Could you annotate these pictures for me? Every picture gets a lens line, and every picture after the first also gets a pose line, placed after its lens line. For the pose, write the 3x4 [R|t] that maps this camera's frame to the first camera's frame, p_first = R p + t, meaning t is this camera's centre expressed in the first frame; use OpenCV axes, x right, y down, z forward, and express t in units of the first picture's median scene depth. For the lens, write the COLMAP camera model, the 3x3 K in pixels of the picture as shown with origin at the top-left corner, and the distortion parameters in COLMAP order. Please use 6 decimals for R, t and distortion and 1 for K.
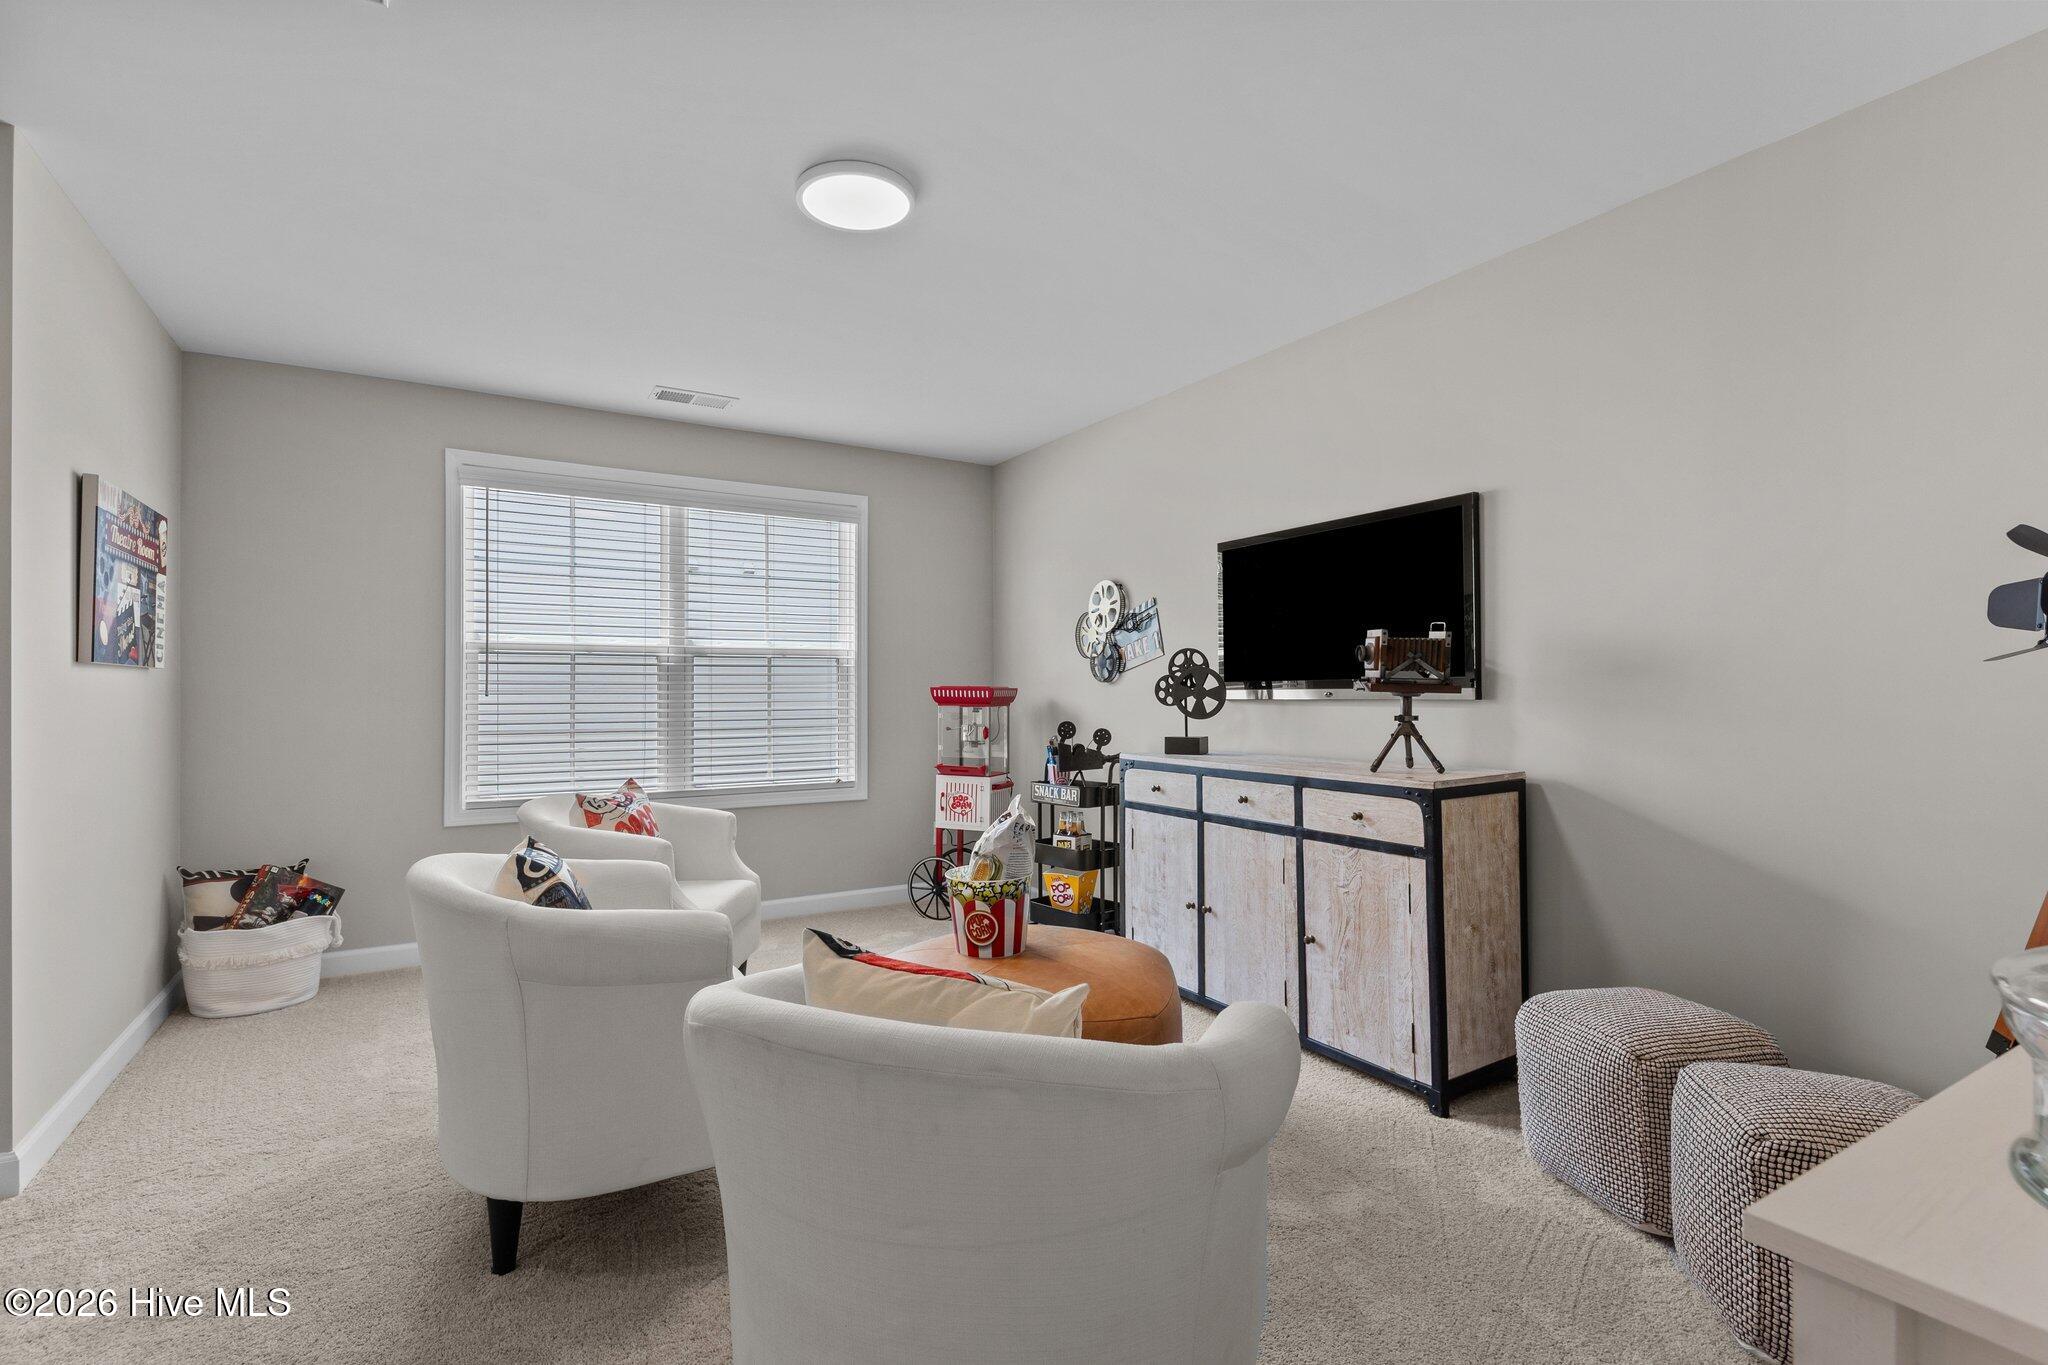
lens RADIAL K [[958.0, 0, 1011.5], [0, 958.0, 698.0], [0, 0, 1]] dist [0.001103, -0.003834]
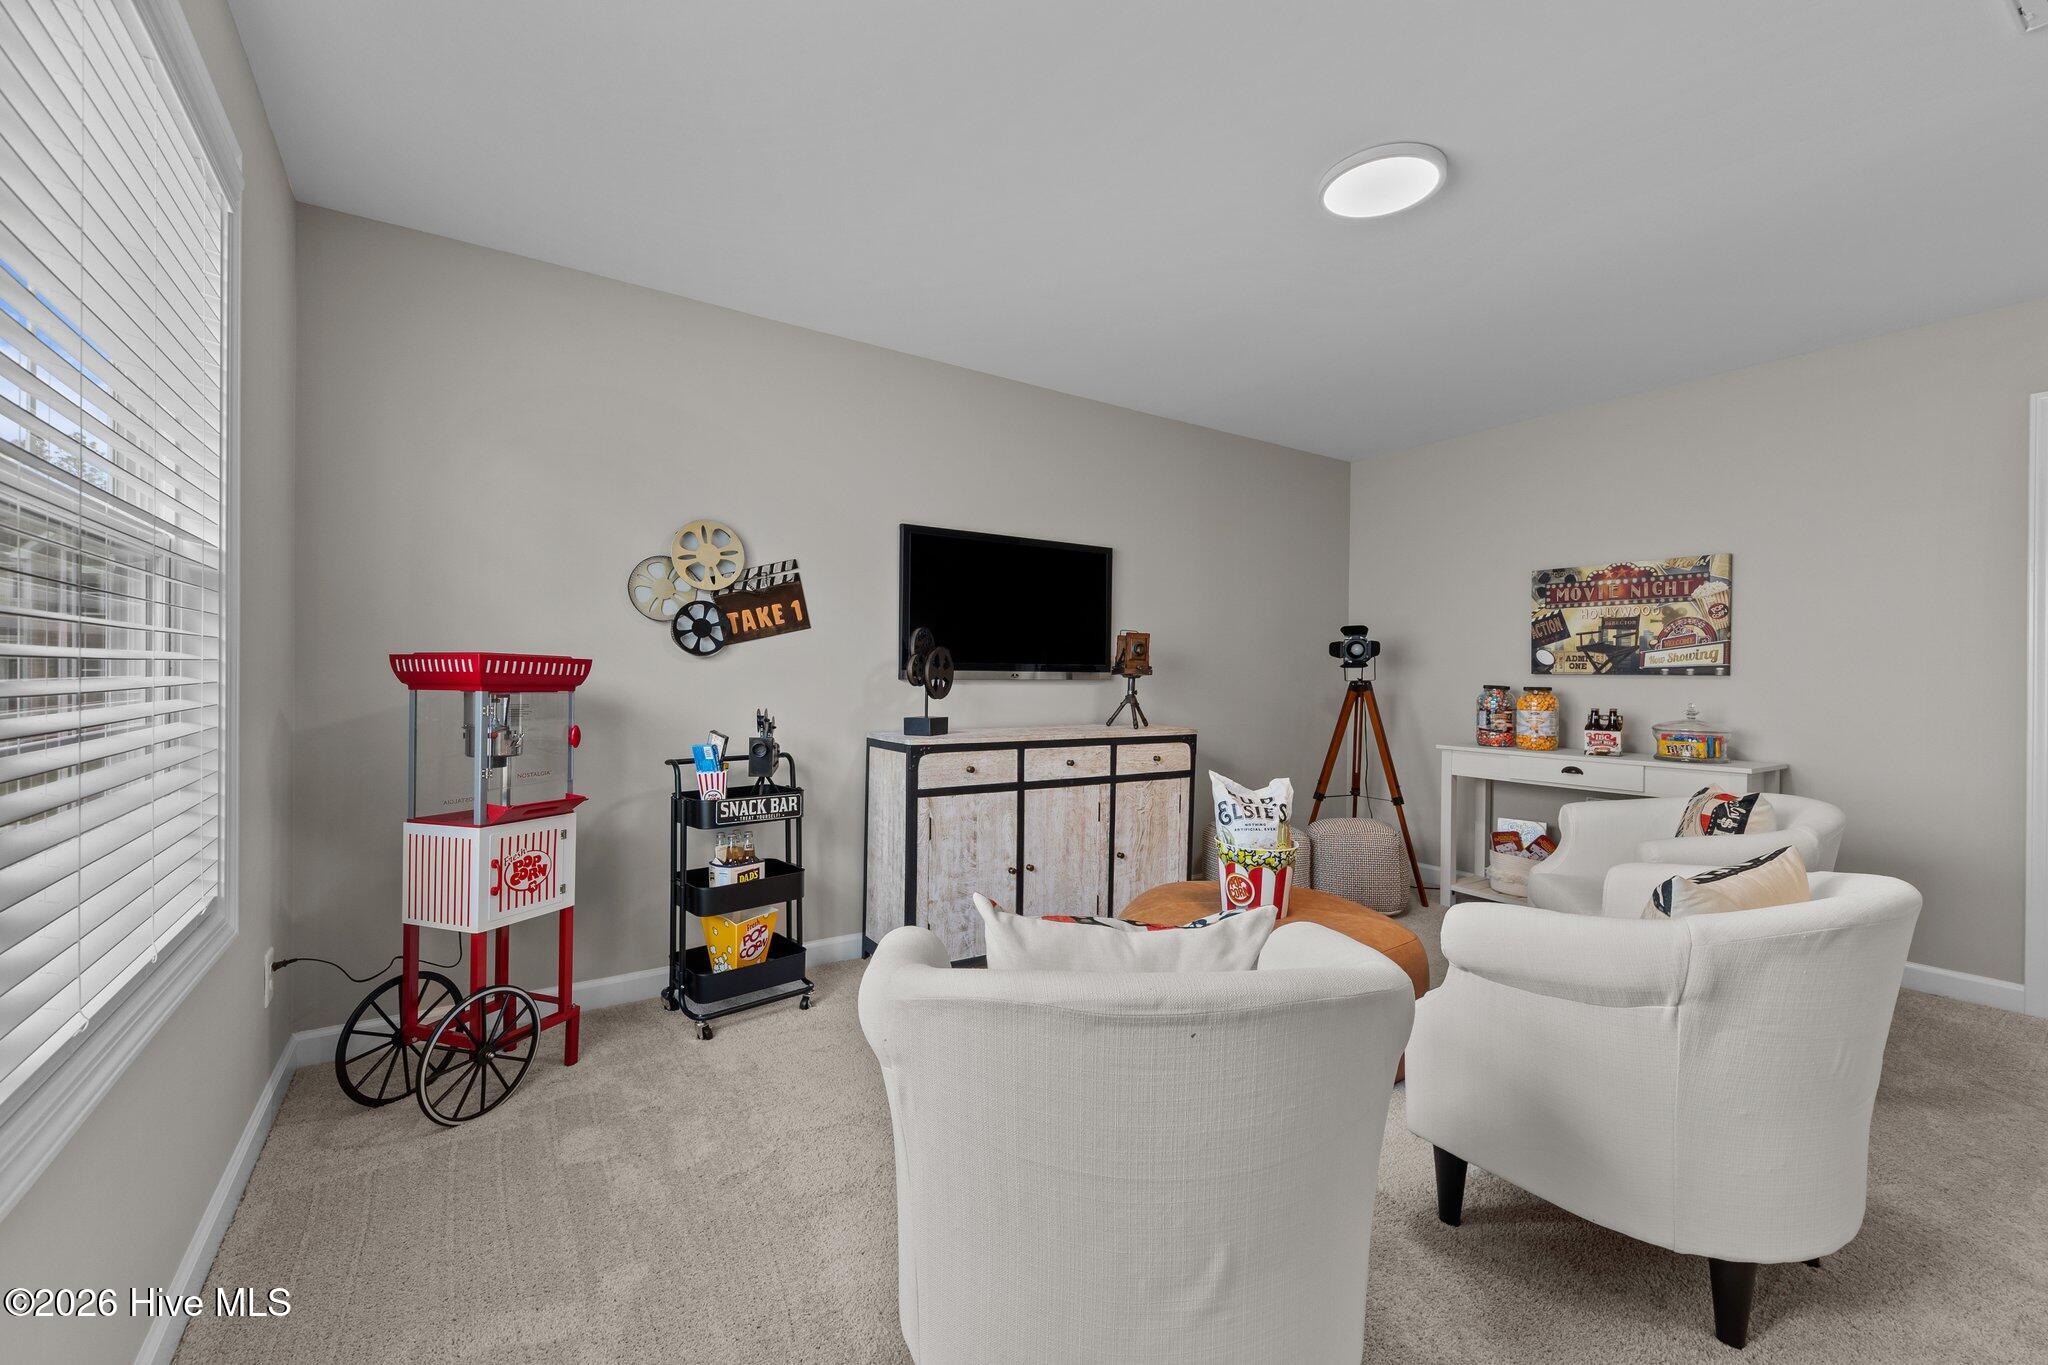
lens RADIAL K [[829.4, 0, 1009.2], [0, 829.4, 660.9], [0, 0, 1]] dist [0.010923, -0.000079]
pose [[-0.047876, -0.001067, 0.998853, -0.758833], [-0.018974, 0.999820, 0.000159, -0.021010], [-0.998673, -0.018945, -0.047887, 1.062771]]
